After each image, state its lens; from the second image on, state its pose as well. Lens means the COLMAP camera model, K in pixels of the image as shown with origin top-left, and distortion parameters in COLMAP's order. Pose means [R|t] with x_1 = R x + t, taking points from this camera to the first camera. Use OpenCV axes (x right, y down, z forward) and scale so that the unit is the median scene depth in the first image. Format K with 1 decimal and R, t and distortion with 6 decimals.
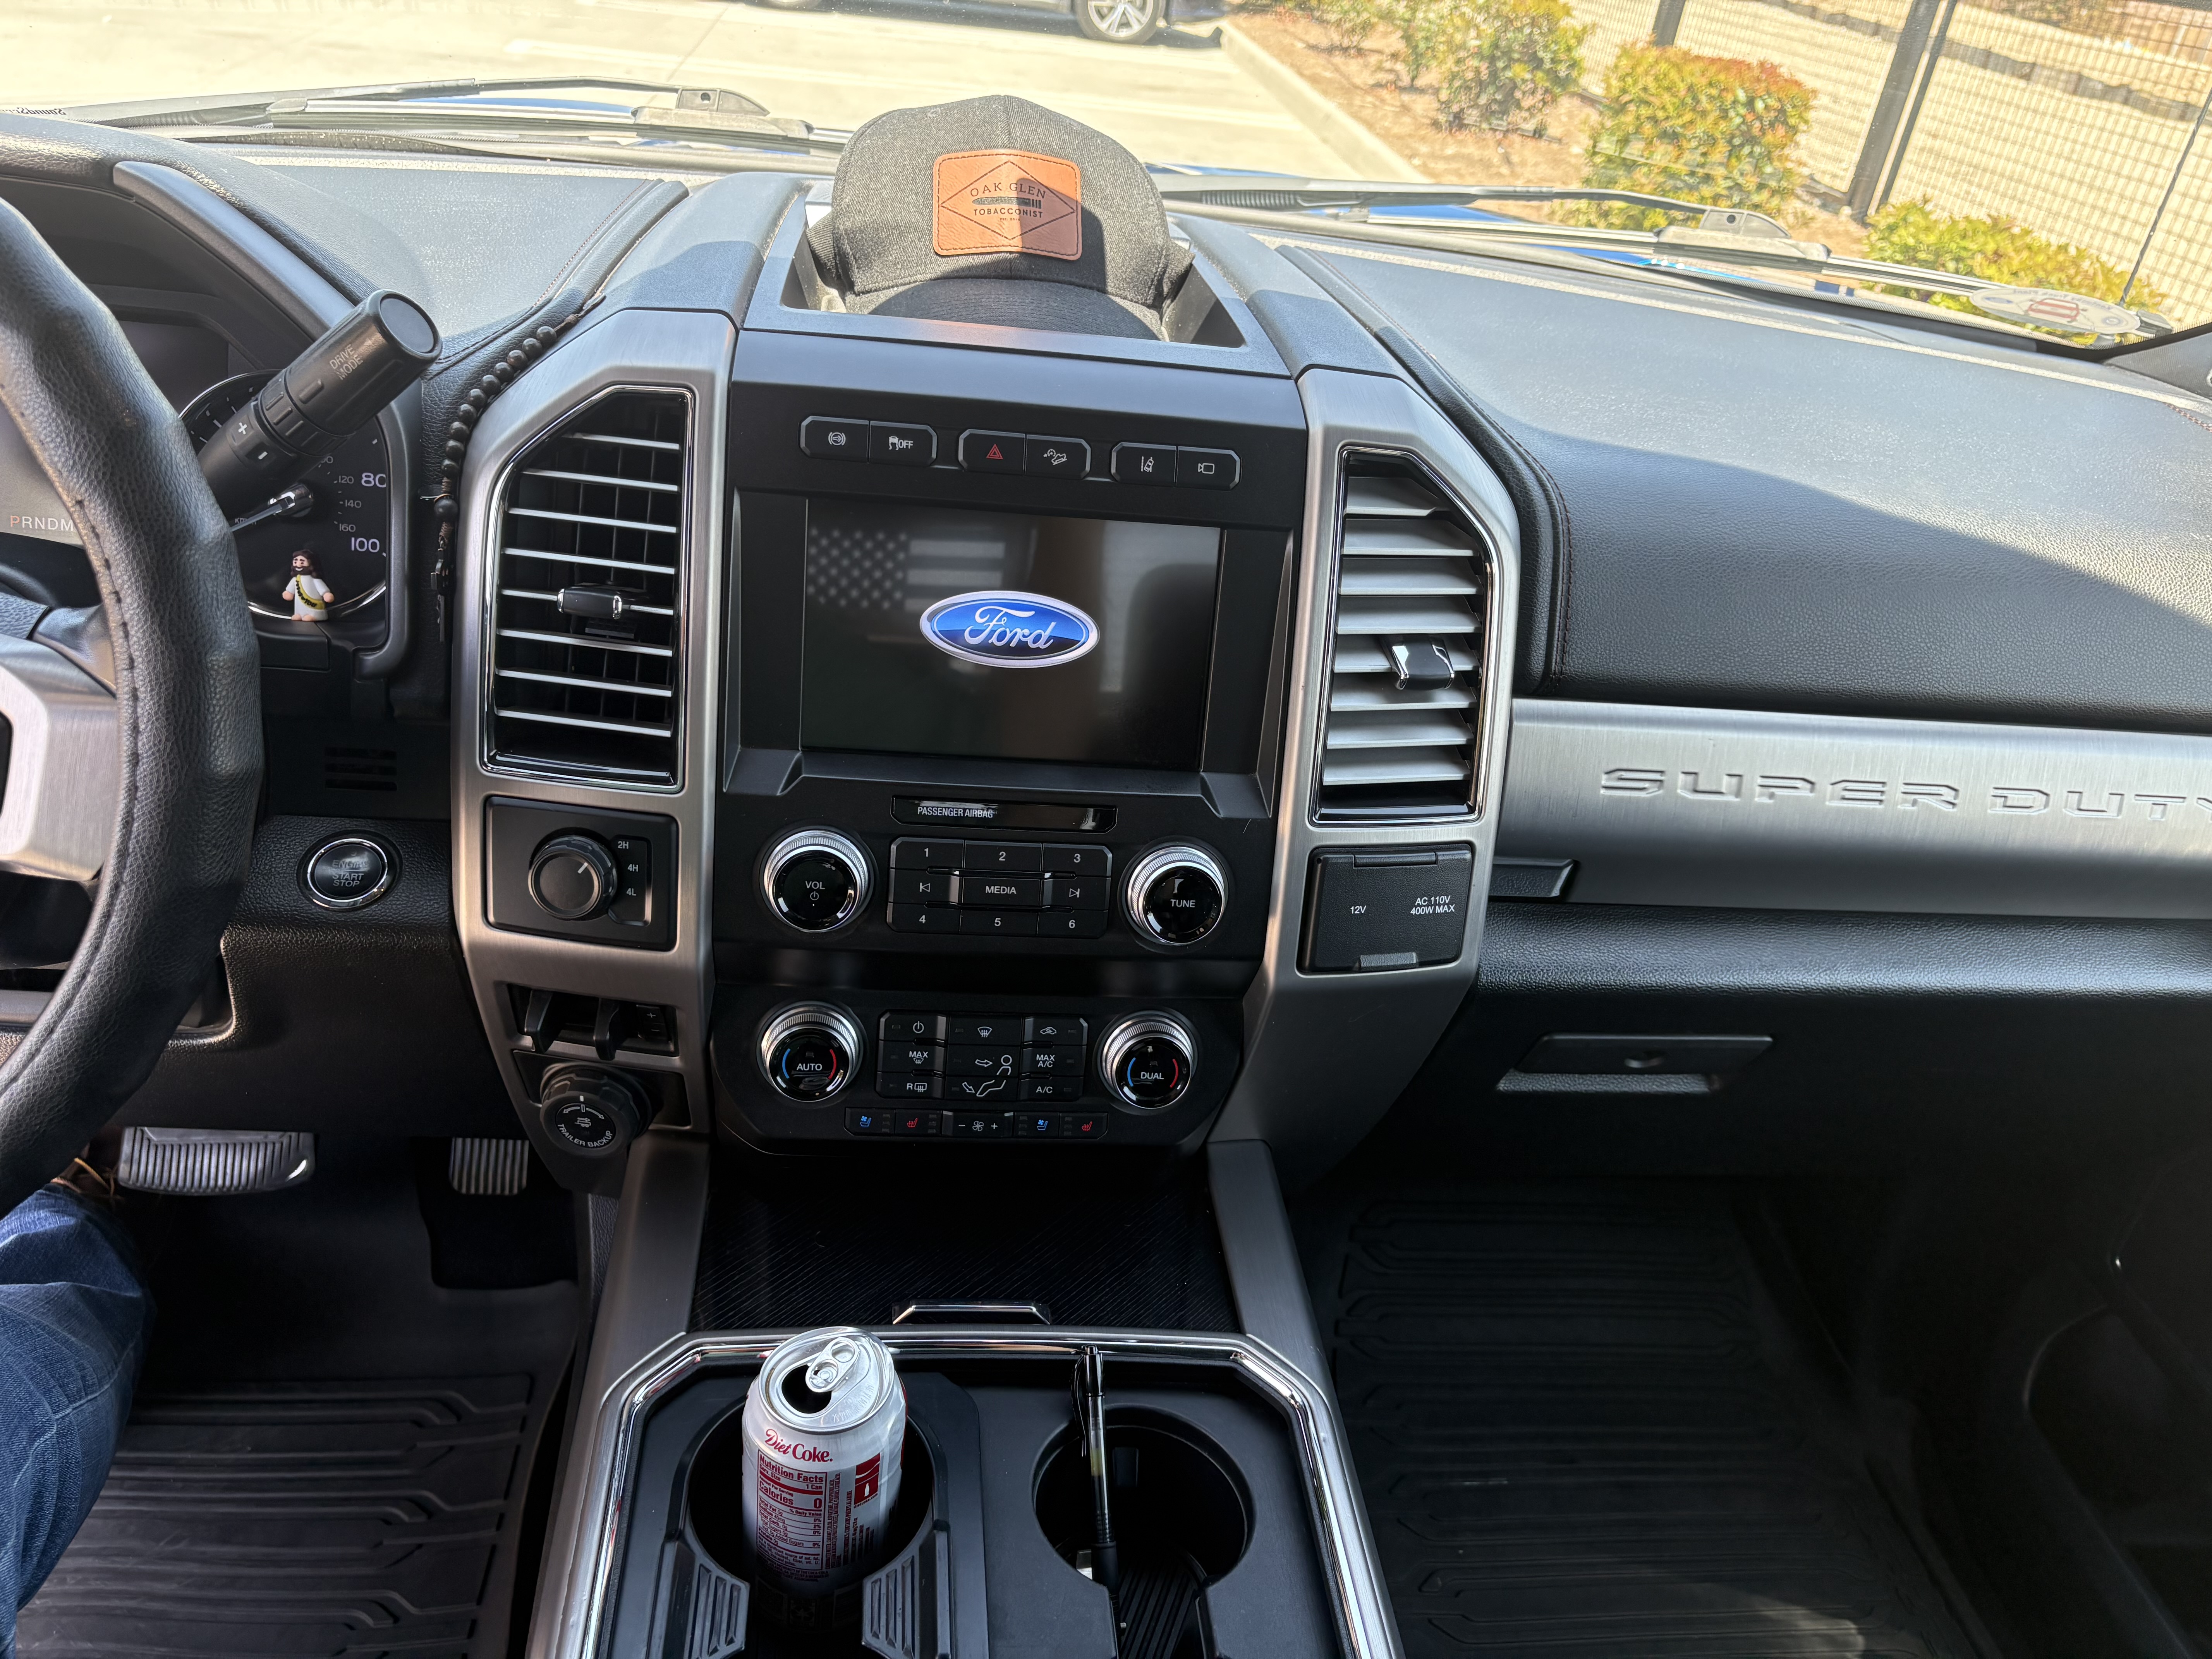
lens RADIAL K [[1640.6, 0, 1083.0], [0, 1640.6, 828.5], [0, 0, 1]] dist [0.048564, -0.046974]
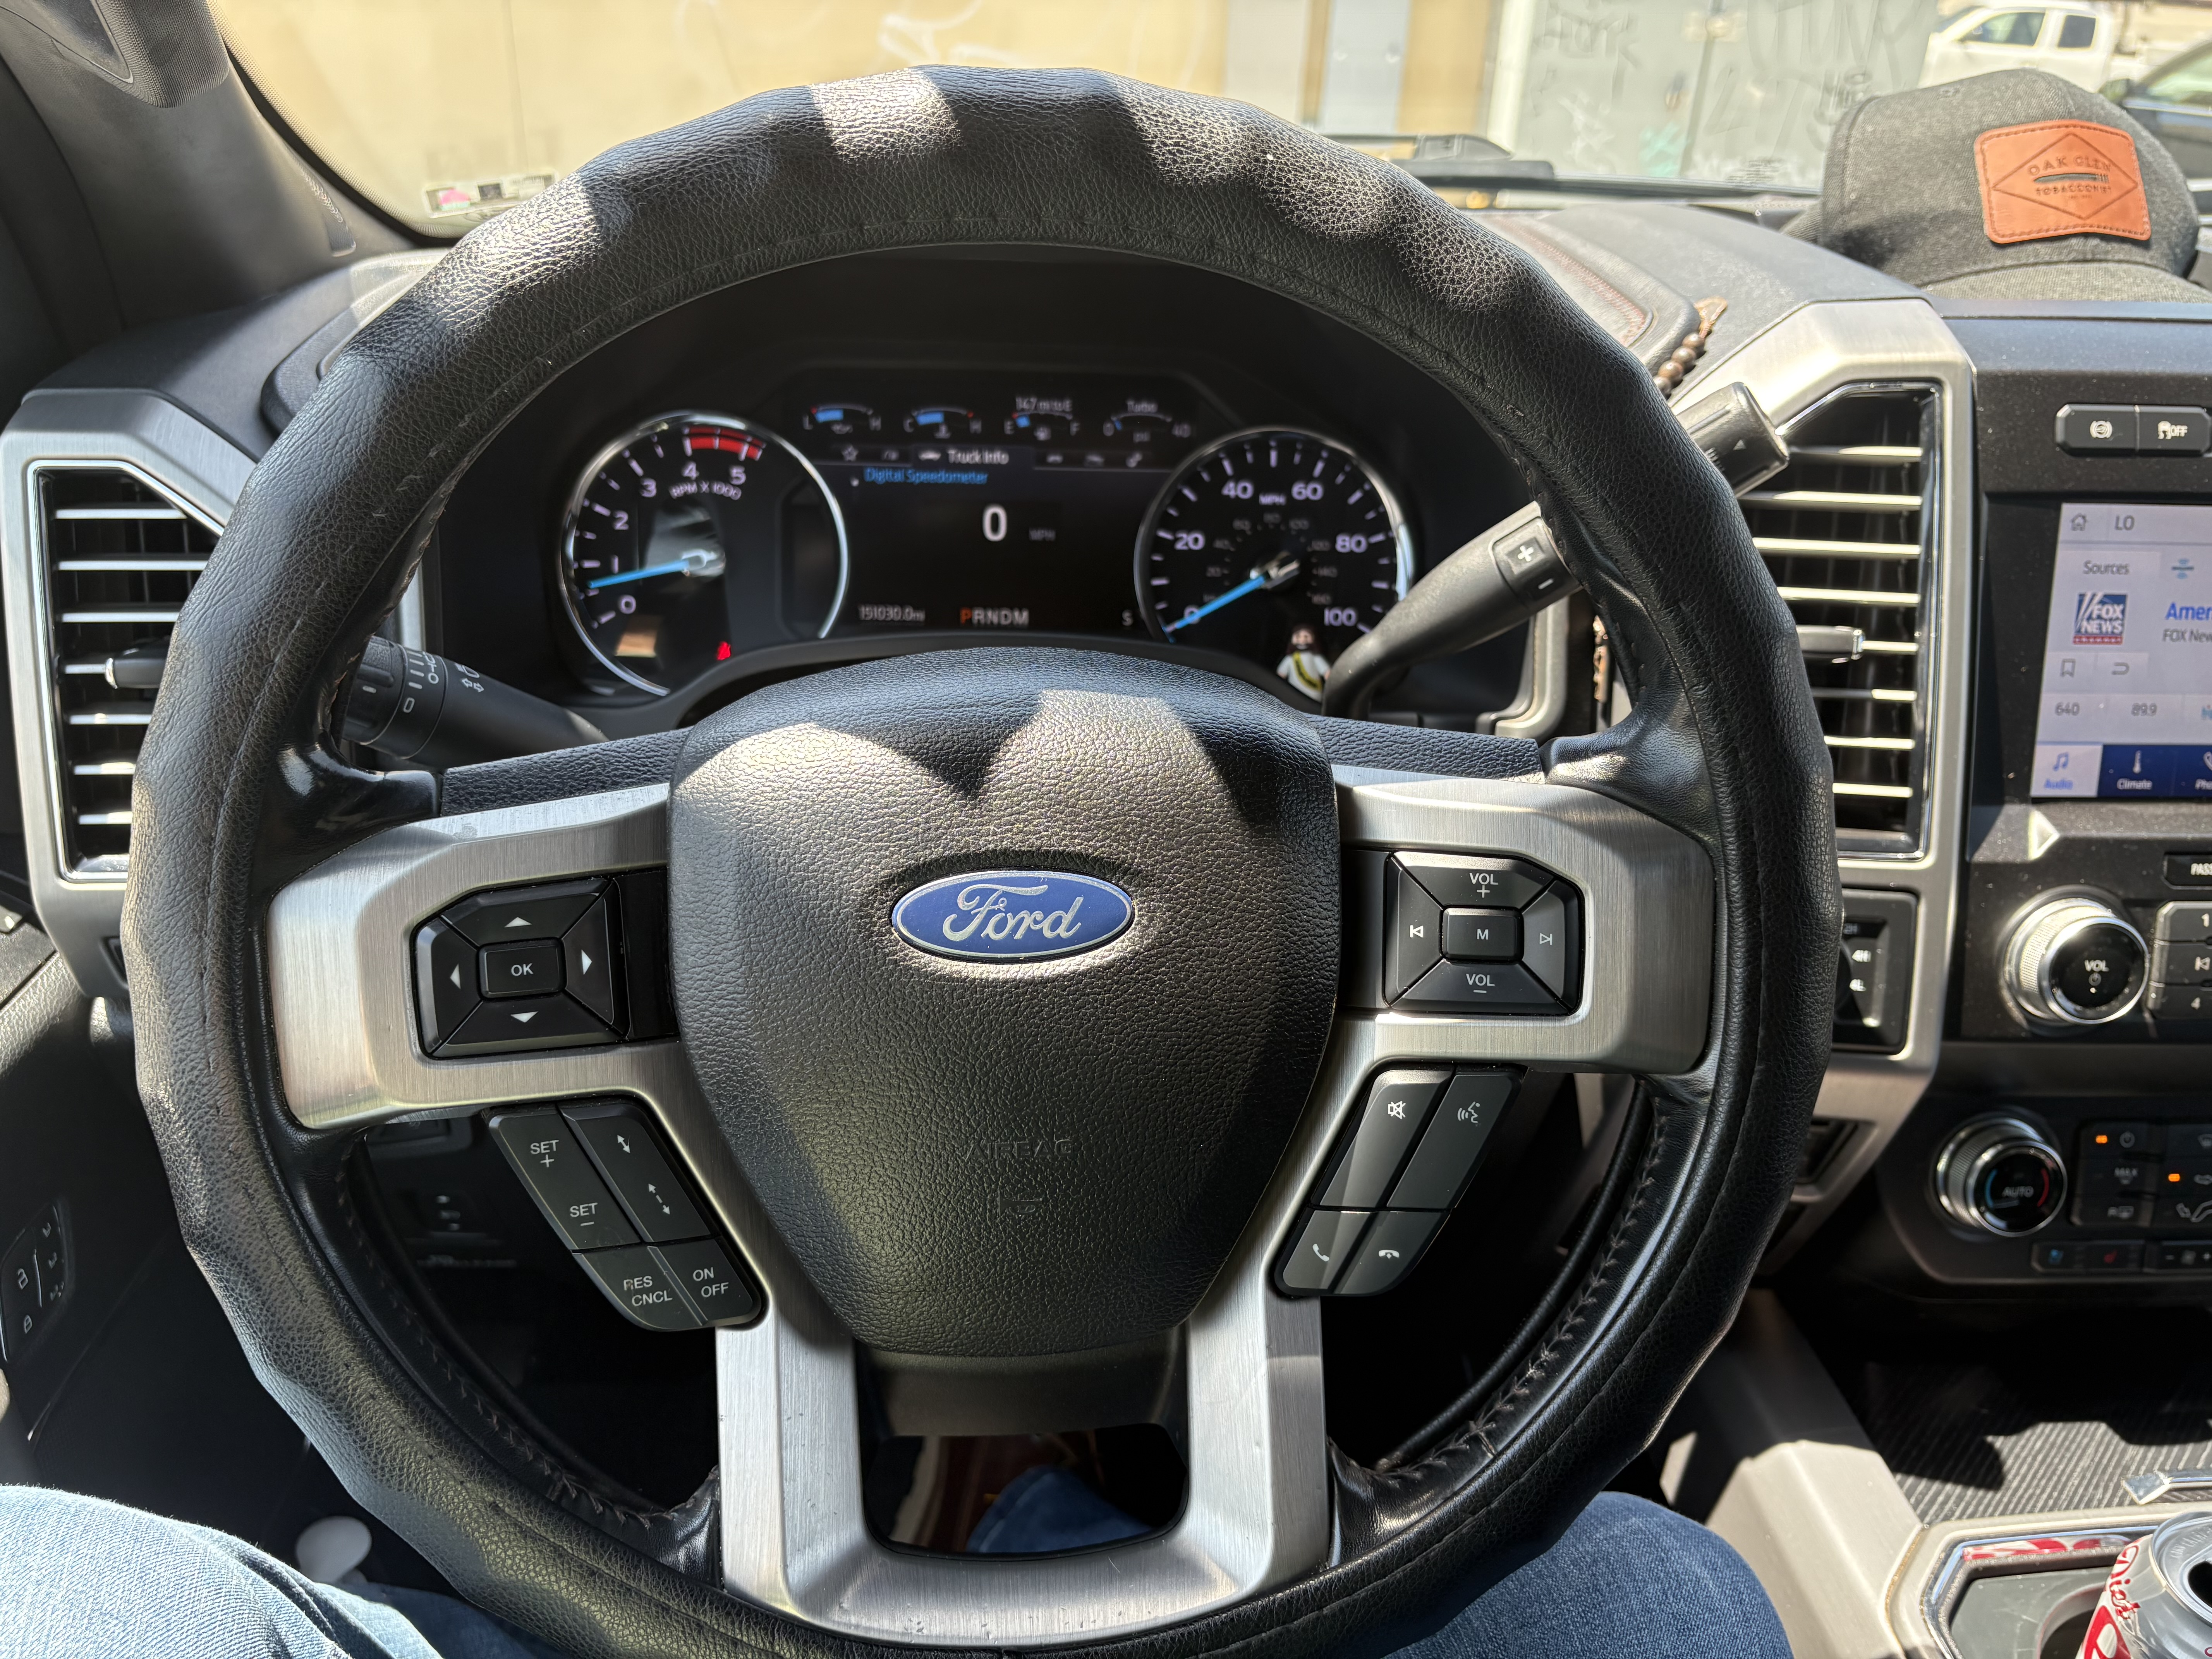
lens RADIAL K [[1688.0, 0, 1106.0], [0, 1688.0, 829.5], [0, 0, 1]] dist [0.008909, 0.000166]
pose [[0.996288, -0.056093, -0.065294, -0.545605], [0.050870, 0.995570, -0.079077, 0.007762], [0.069441, 0.075462, 0.994728, 0.107361]]
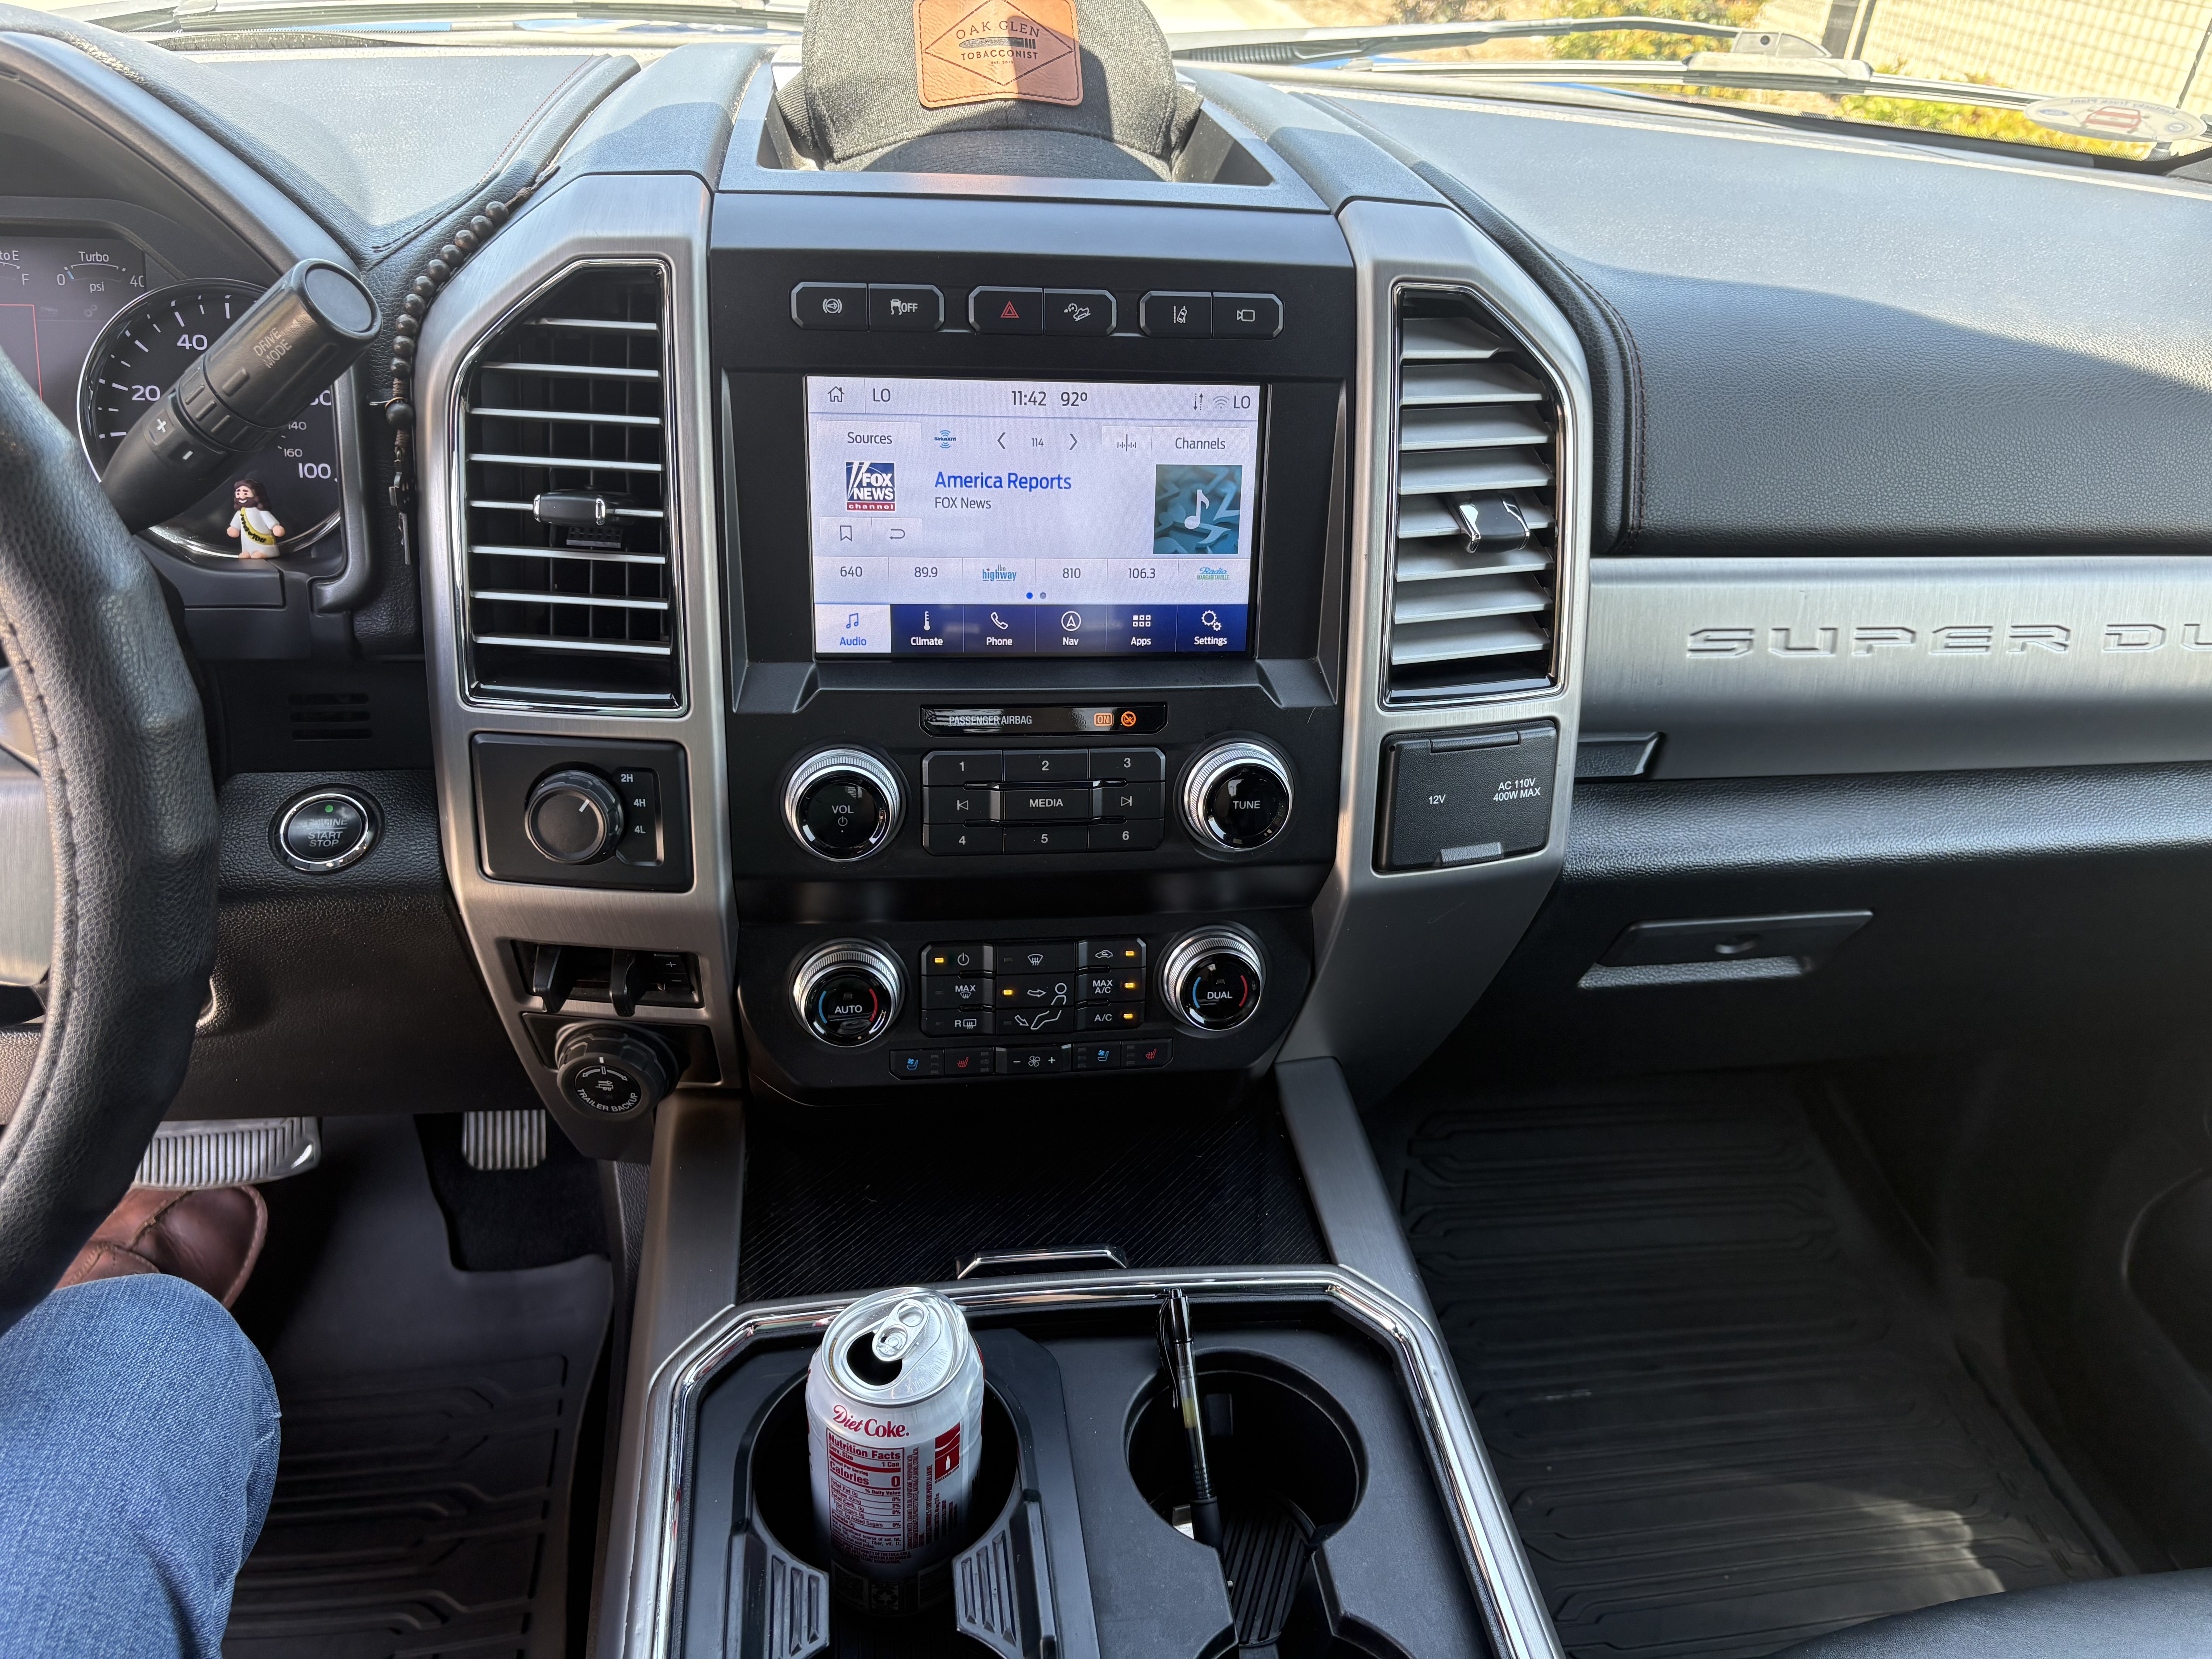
lens RADIAL K [[1643.6, 0, 1100.9], [0, 1643.6, 825.8], [0, 0, 1]] dist [0.044406, -0.038467]
pose [[0.997834, -0.064405, 0.013356, -0.030977], [0.063855, 0.997227, 0.038227, 0.016596], [-0.015781, -0.037292, 0.999180, 0.084001]]
